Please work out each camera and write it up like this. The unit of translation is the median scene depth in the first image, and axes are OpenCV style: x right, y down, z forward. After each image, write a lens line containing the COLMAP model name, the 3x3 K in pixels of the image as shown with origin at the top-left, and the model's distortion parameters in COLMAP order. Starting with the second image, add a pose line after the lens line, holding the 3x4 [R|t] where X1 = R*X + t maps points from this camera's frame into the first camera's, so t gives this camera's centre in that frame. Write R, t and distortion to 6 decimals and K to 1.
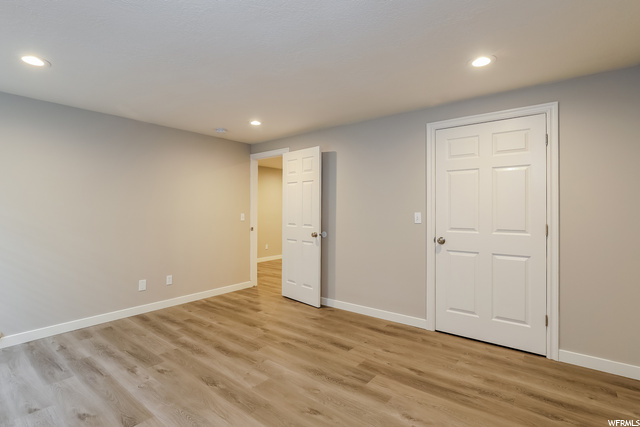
lens RADIAL K [[302.3, 0, 320.0], [0, 302.3, 213.5], [0, 0, 1]] dist [-0.000636, -0.000096]
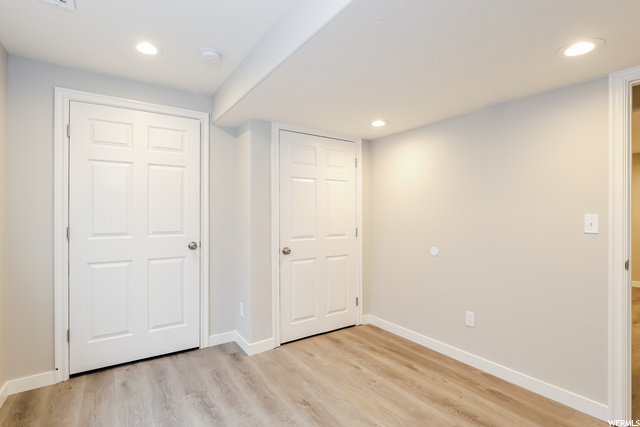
lens RADIAL K [[324.4, 0, 320.0], [0, 324.4, 213.5], [0, 0, 1]] dist [0.002200, 0.000153]
pose [[0.337550, -0.010839, 0.941245, -0.196408], [0.003294, 0.999941, 0.010334, -0.013820], [-0.941302, -0.000388, 0.337565, 0.217904]]
